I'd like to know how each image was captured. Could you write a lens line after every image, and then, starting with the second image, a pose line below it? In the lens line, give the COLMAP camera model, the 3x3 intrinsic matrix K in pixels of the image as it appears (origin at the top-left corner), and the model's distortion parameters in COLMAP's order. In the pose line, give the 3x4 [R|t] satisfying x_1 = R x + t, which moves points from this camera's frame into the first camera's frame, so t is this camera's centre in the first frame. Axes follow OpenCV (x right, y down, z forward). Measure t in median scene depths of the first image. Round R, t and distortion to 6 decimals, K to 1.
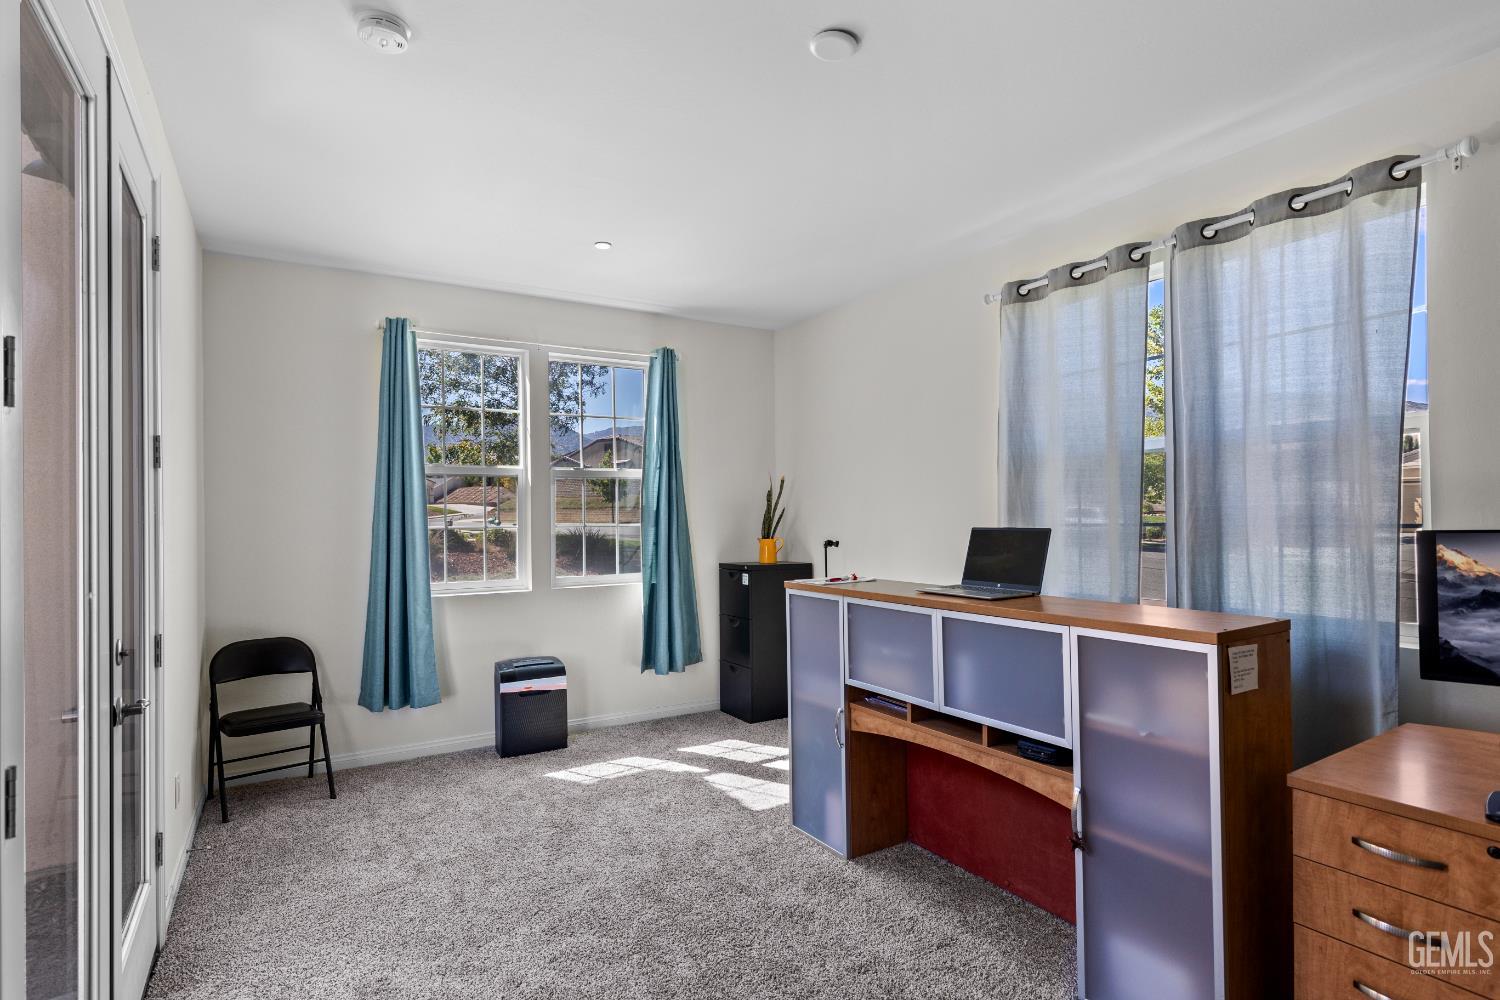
lens RADIAL K [[766.0, 0, 750.0], [0, 766.0, 500.0], [0, 0, 1]] dist [-0.013994, 0.000743]
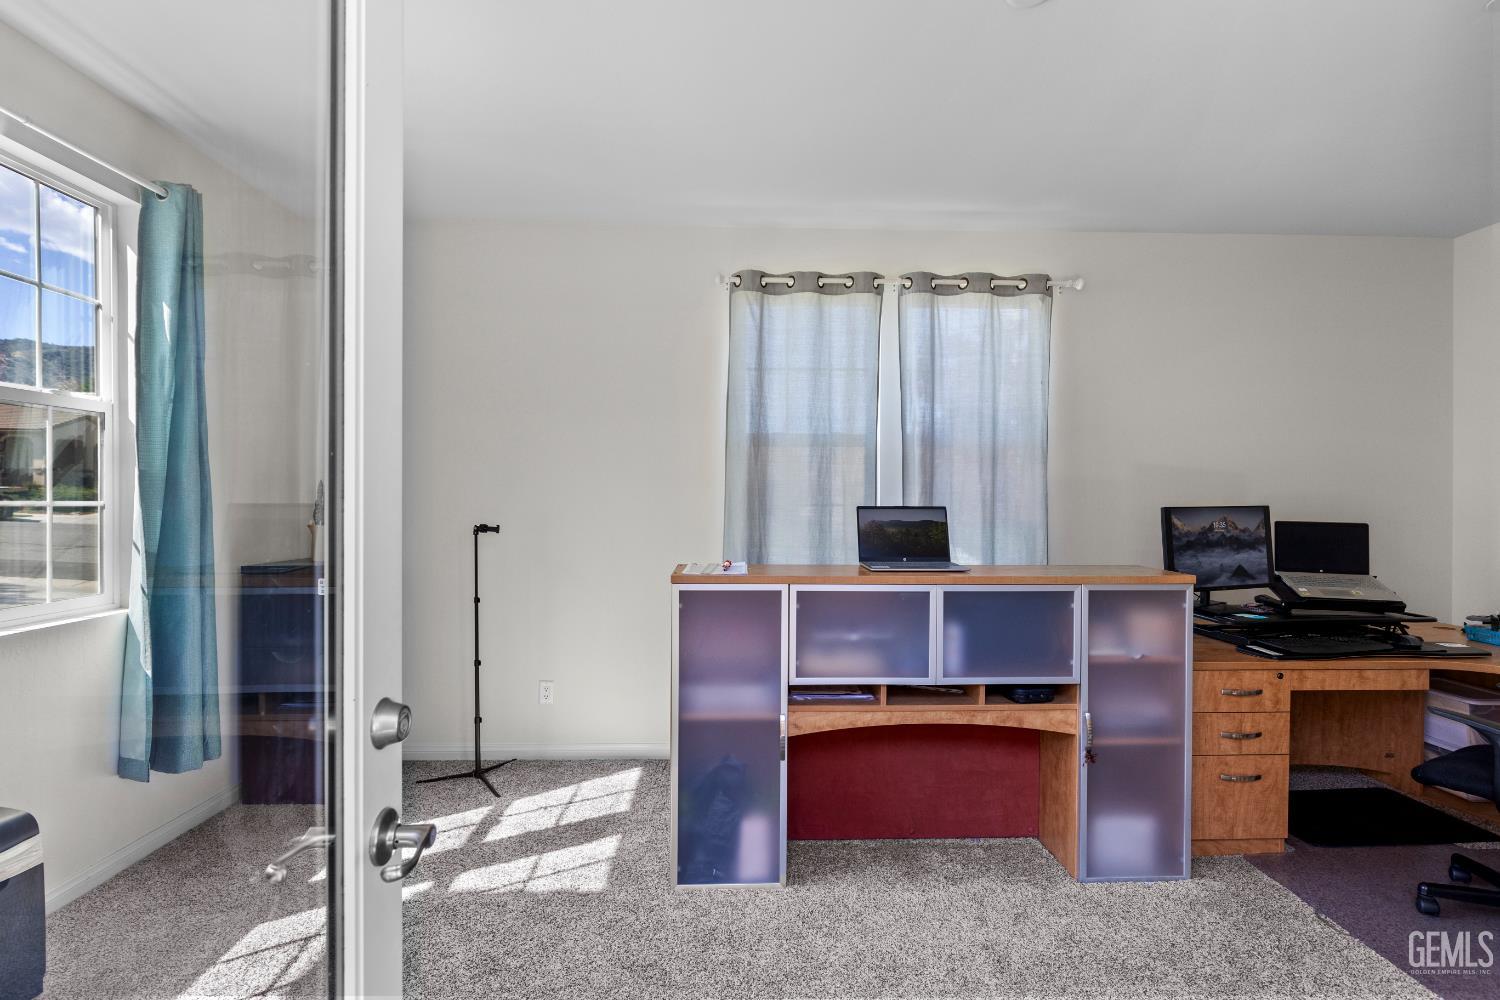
lens RADIAL K [[705.0, 0, 750.0], [0, 705.0, 500.0], [0, 0, 1]] dist [-0.004492, -0.000065]
pose [[0.486711, 0.011572, 0.873487, -0.613250], [-0.027896, 0.999608, 0.002301, 0.029578], [-0.873118, -0.025486, 0.486843, 0.667066]]
